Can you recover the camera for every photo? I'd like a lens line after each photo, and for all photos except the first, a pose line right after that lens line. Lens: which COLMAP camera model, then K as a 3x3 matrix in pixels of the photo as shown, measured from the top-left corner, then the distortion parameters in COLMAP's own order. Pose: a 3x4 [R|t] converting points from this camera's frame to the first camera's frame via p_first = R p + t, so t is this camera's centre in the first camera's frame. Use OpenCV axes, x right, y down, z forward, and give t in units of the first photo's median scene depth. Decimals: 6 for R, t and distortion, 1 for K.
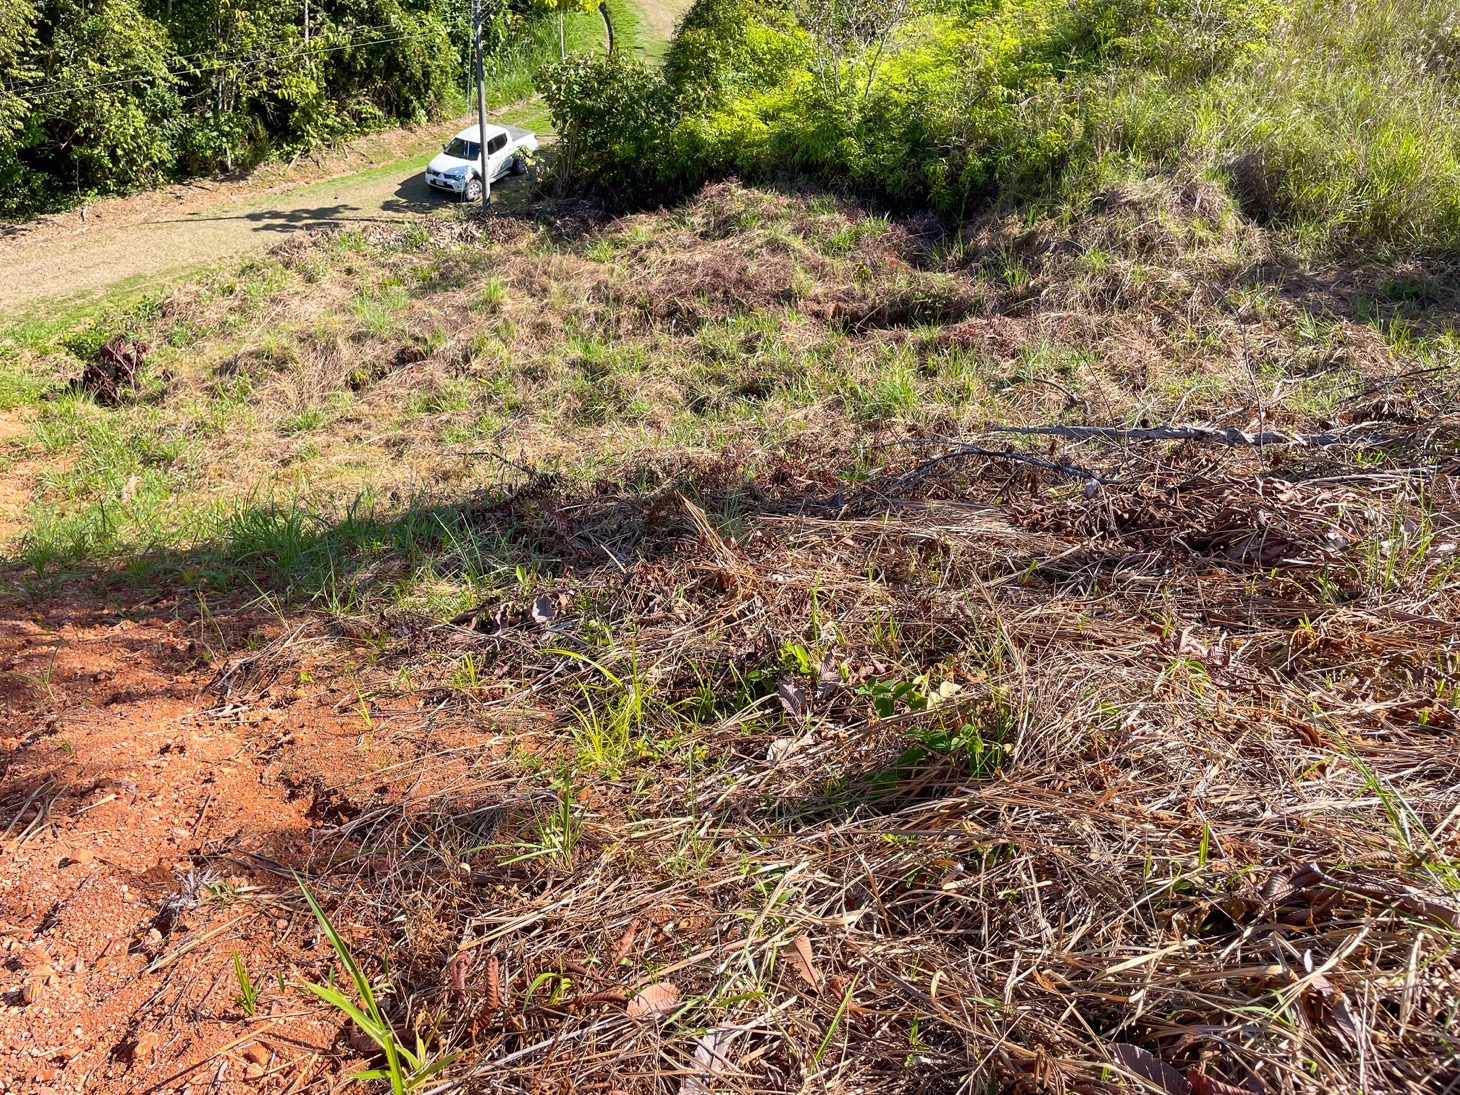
lens RADIAL K [[1111.9, 0, 727.3], [0, 1111.9, 540.8], [0, 0, 1]] dist [0.078021, -0.095787]
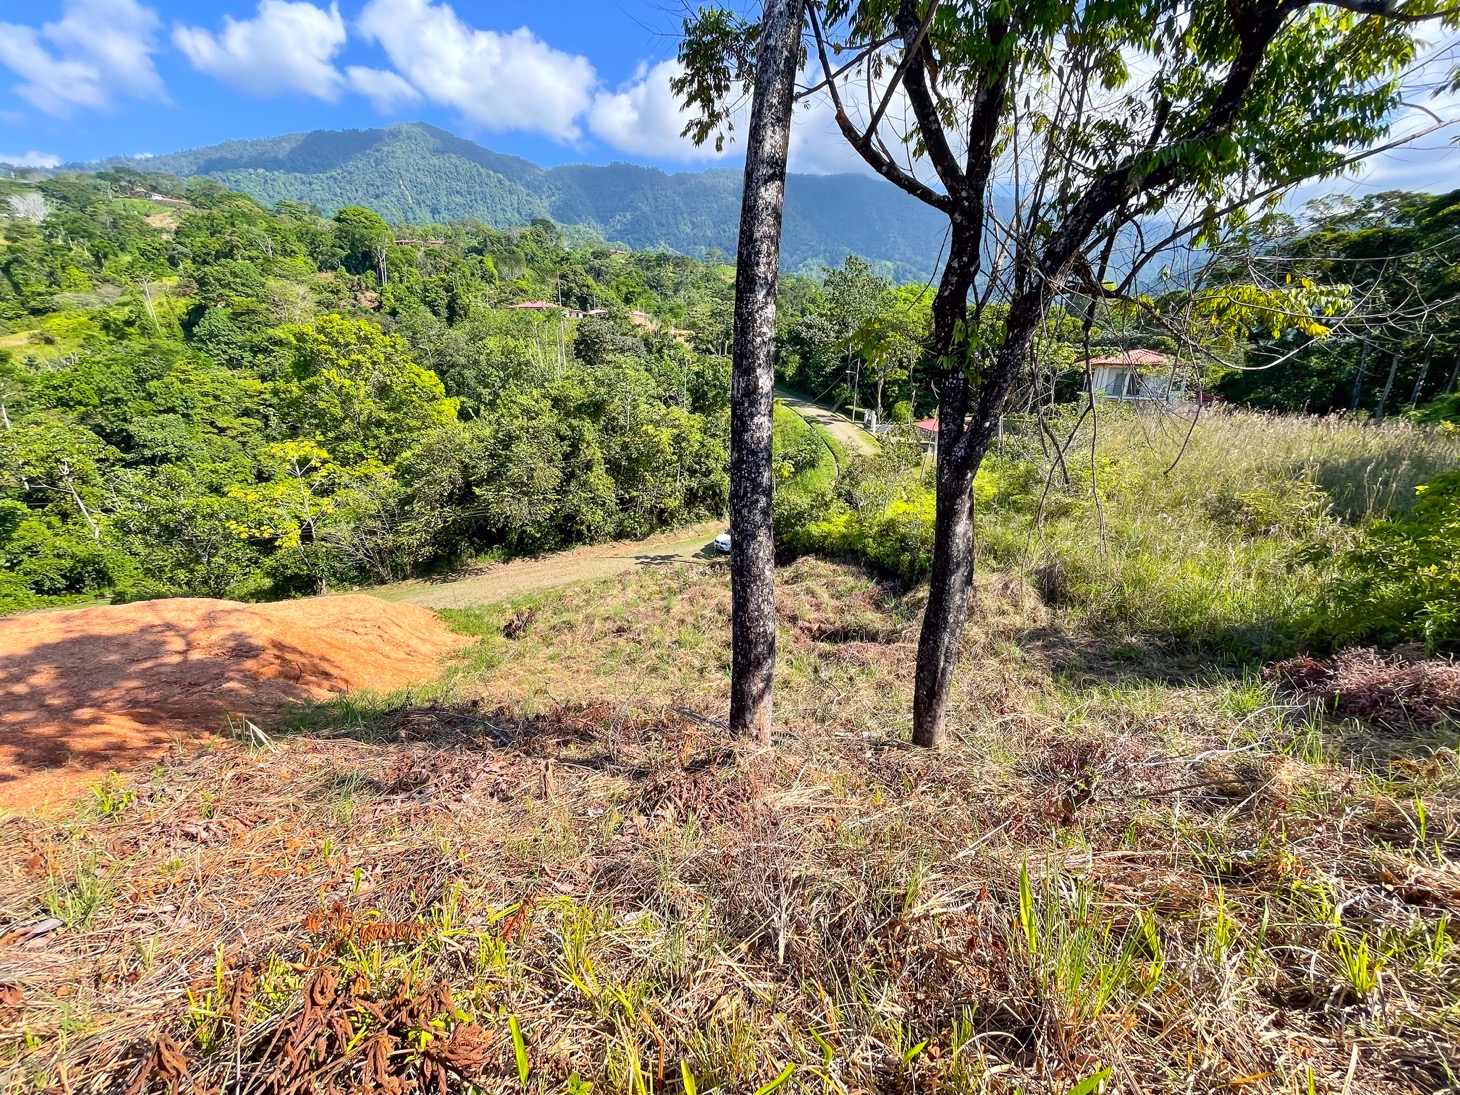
lens RADIAL K [[594.7, 0, 727.6], [0, 594.7, 544.7], [0, 0, 1]] dist [-0.000944, 0.000596]
pose [[0.931717, 0.048367, -0.359951, 1.174331], [-0.152612, 0.951487, -0.267176, -0.186396], [0.329566, 0.303865, 0.893897, 0.041912]]
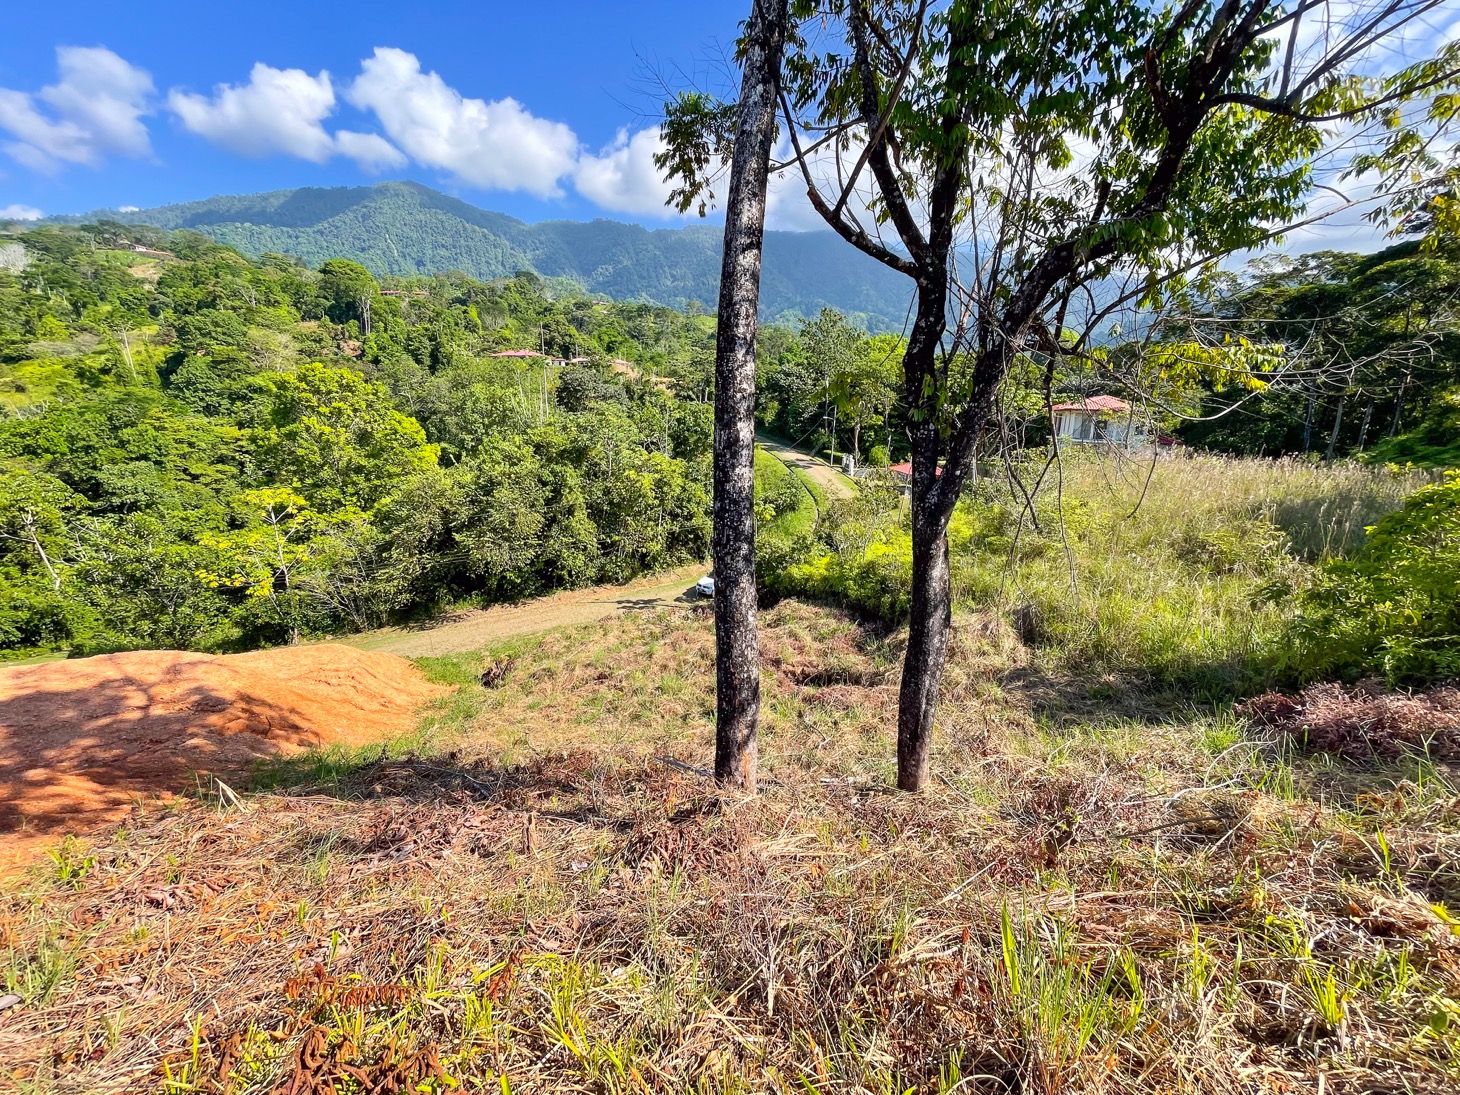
lens RADIAL K [[594.7, 0, 727.9], [0, 594.7, 543.1], [0, 0, 1]] dist [-0.000944, 0.000596]
pose [[0.942841, 0.012843, -0.332995, 1.180889], [-0.133374, 0.930276, -0.341756, -0.185684], [0.305388, 0.366634, 0.878816, 0.014786]]
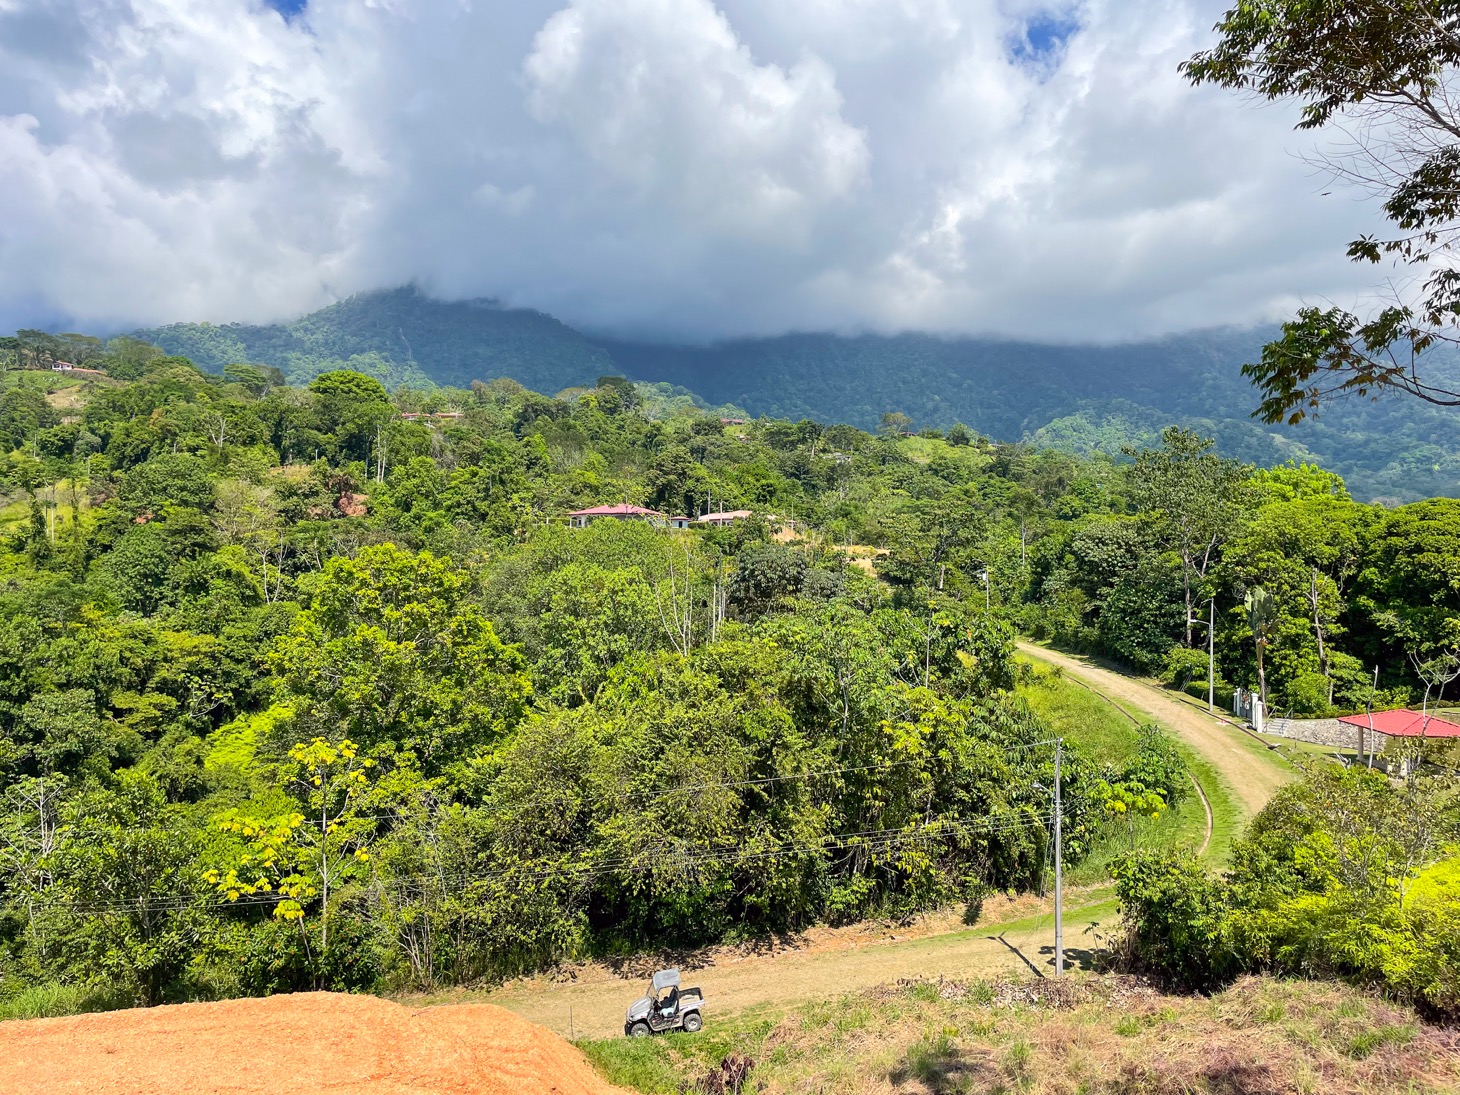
lens RADIAL K [[1111.9, 0, 730.8], [0, 1111.9, 541.7], [0, 0, 1]] dist [0.078021, -0.095787]
pose [[0.862292, -0.087409, -0.498811, 0.668322], [-0.231788, 0.807636, -0.542217, 0.226691], [0.450252, 0.583167, 0.676158, -0.952495]]
